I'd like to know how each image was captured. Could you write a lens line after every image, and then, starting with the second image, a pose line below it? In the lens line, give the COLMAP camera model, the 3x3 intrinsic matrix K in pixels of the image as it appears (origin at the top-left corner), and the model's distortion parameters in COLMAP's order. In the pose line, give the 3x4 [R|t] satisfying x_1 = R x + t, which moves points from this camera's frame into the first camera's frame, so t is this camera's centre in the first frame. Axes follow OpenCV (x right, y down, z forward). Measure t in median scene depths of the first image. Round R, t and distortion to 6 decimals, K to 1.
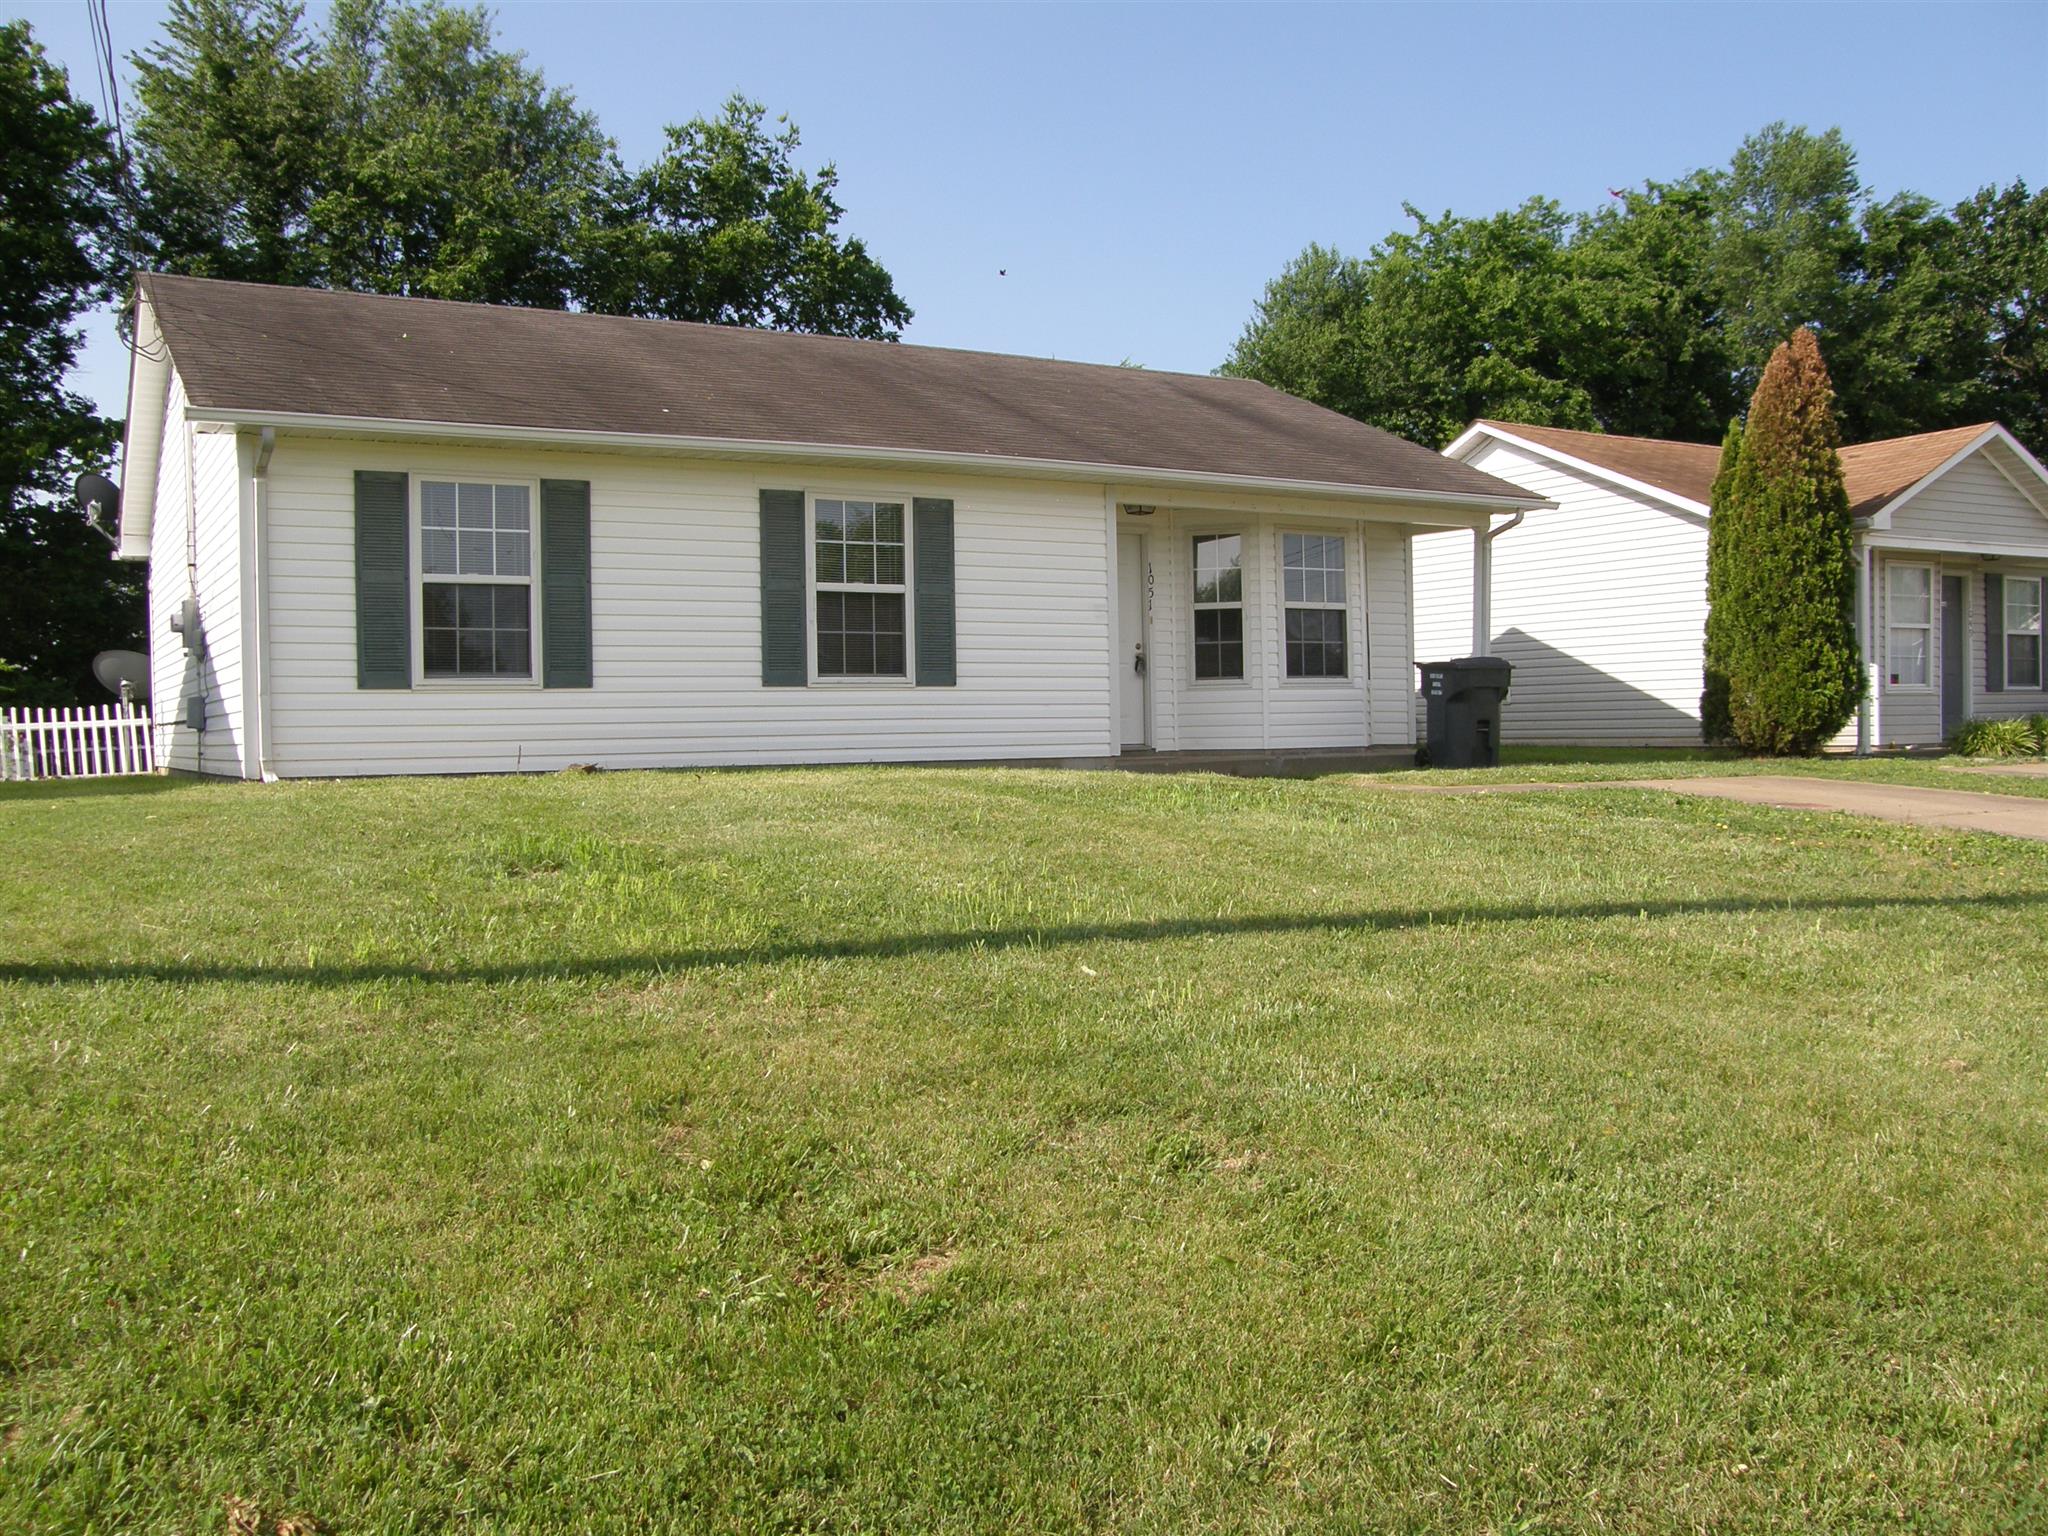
lens RADIAL K [[1713.4, 0, 1024.0], [0, 1713.4, 768.0], [0, 0, 1]] dist [-0.100903, 0.102579]
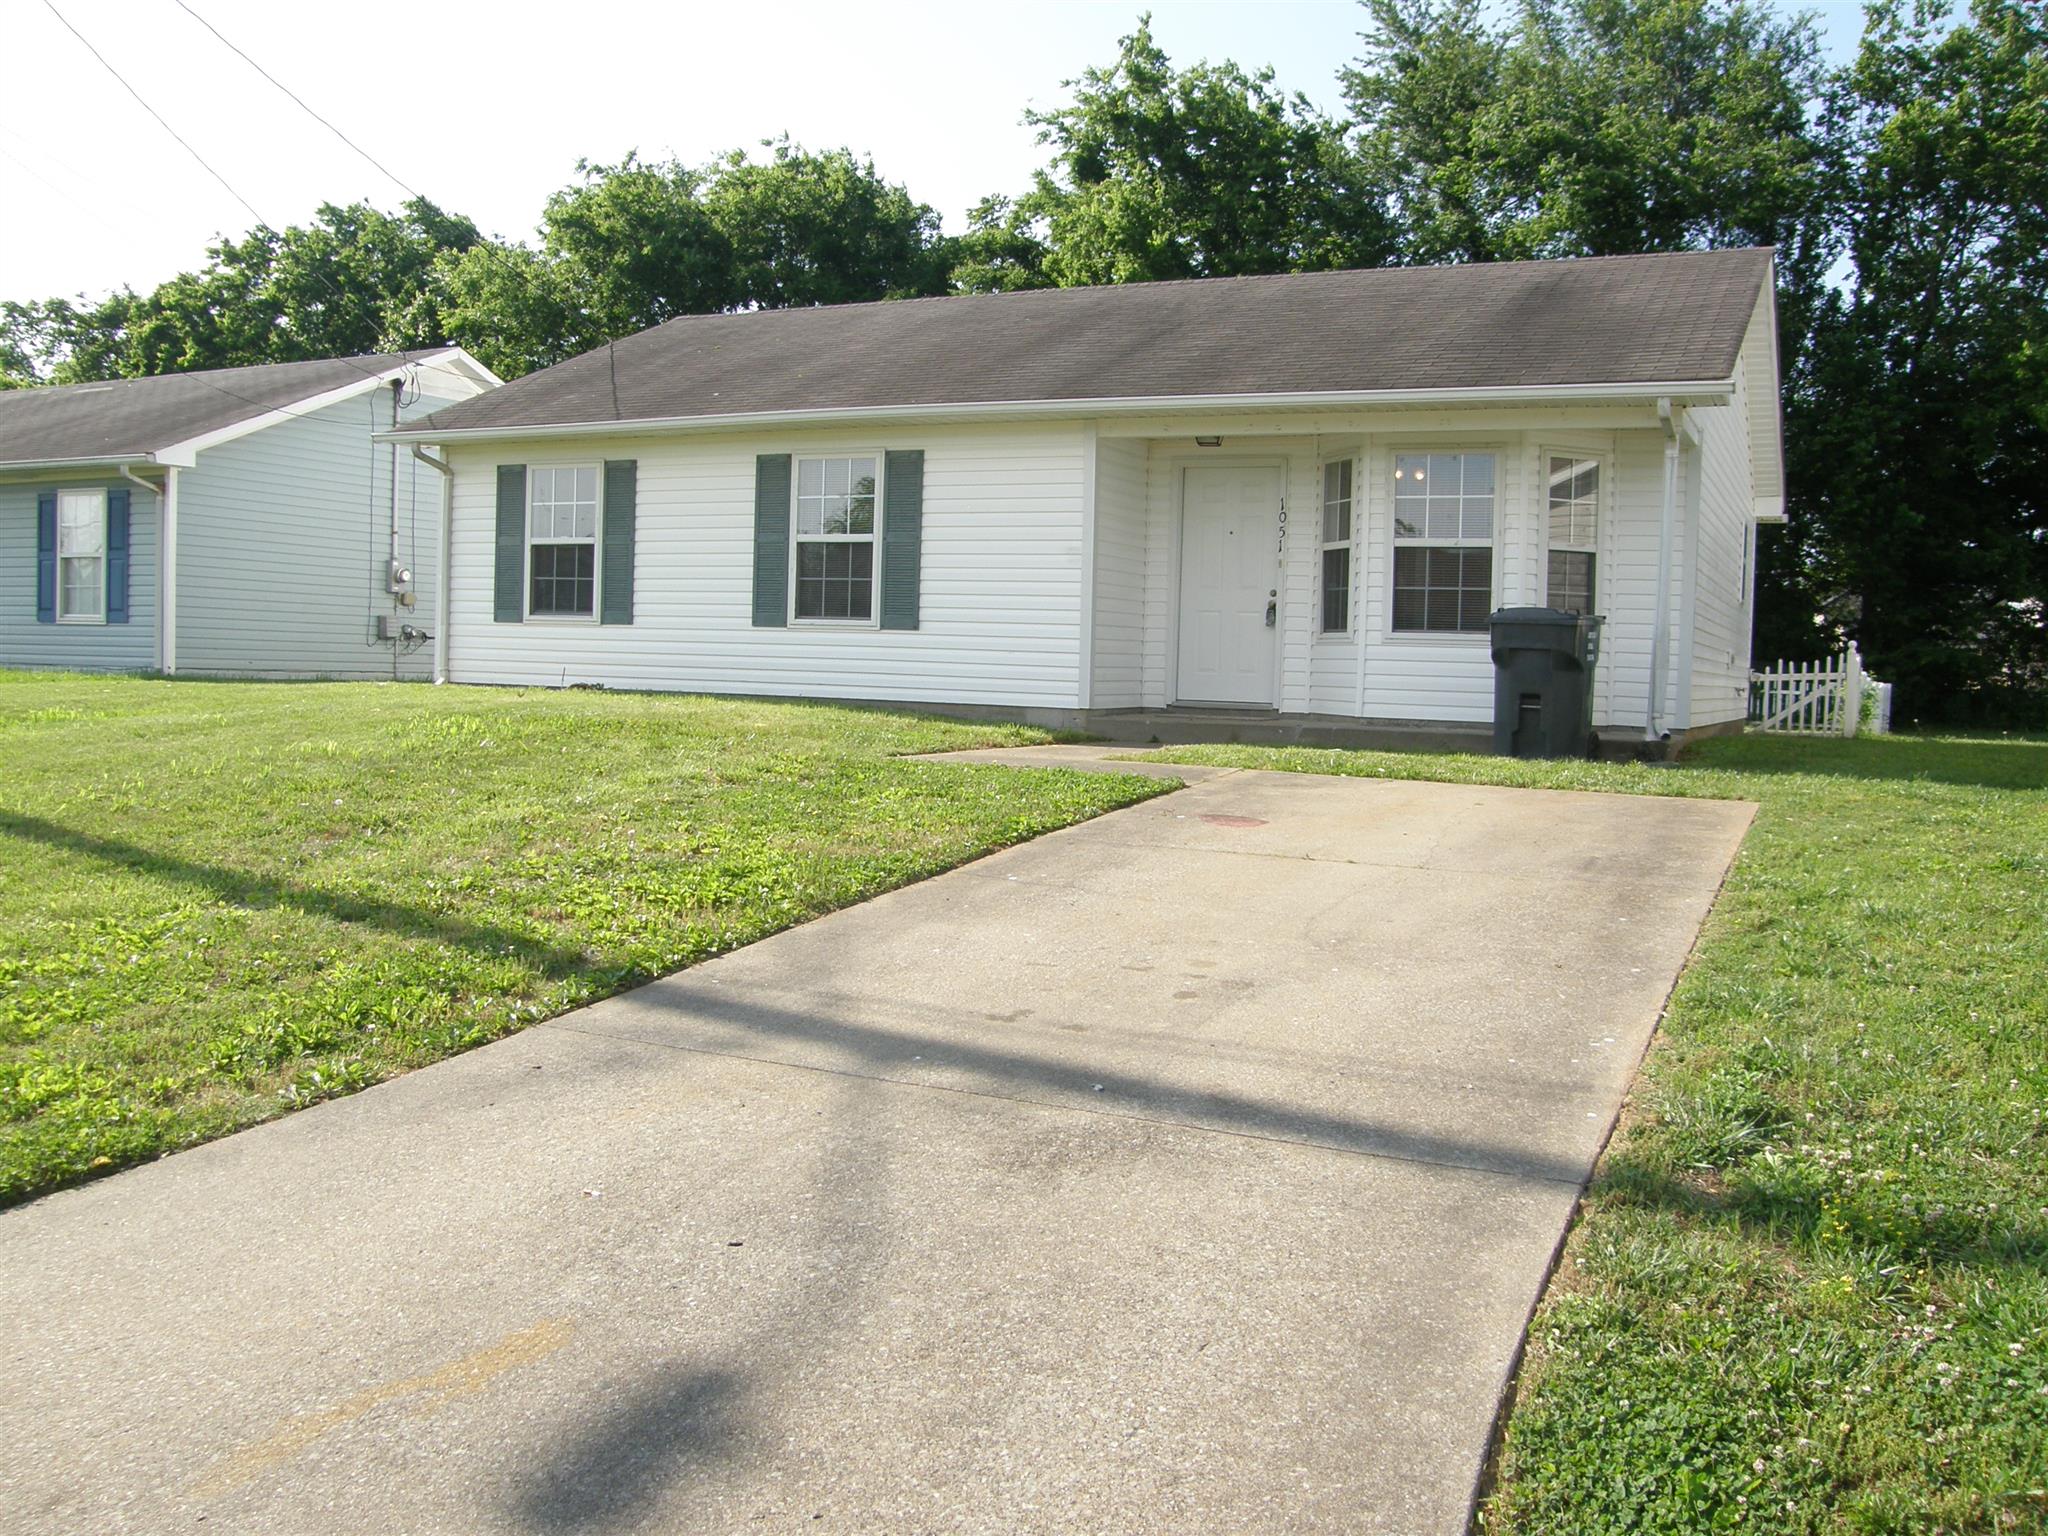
lens RADIAL K [[1701.7, 0, 1077.5], [0, 1701.7, 769.5], [0, 0, 1]] dist [-0.109444, 0.143435]
pose [[0.586859, 0.079985, -0.805728, 0.869444], [-0.062858, 0.996606, 0.053151, -0.025010], [0.807245, 0.019454, 0.589895, 0.483961]]
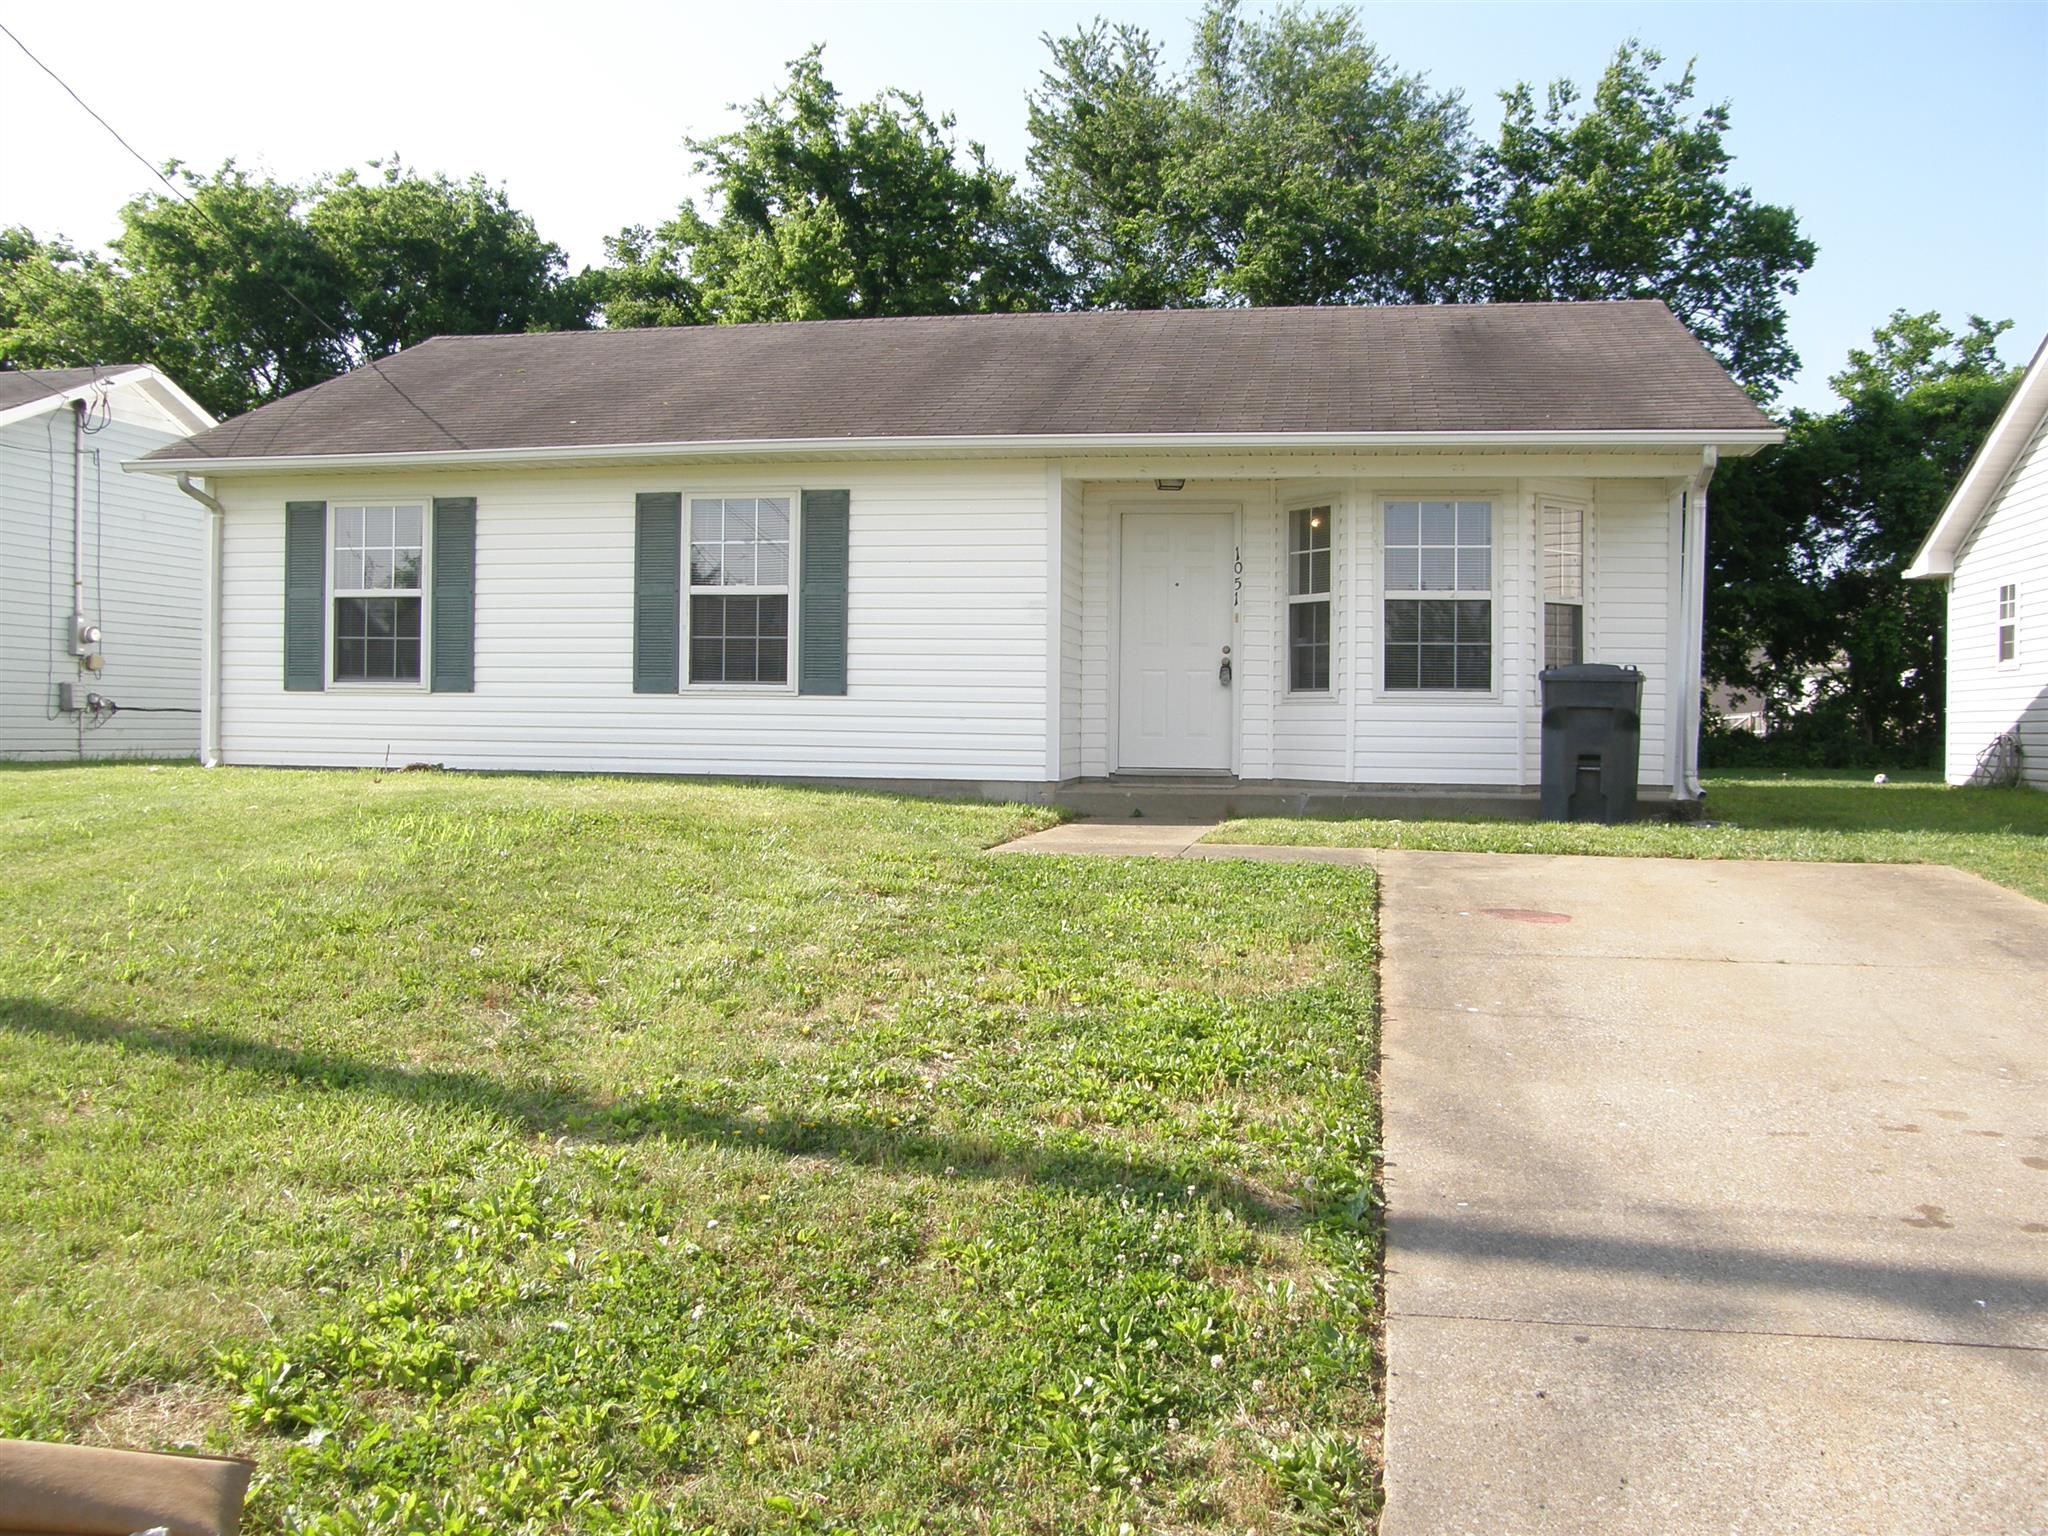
lens RADIAL K [[1713.4, 0, 1024.0], [0, 1713.4, 768.0], [0, 0, 1]] dist [-0.100903, 0.102579]
pose [[0.760916, 0.038467, -0.647709, 0.632436], [-0.042517, 0.999052, 0.009385, -0.022303], [0.647455, 0.020398, 0.761830, 0.380523]]
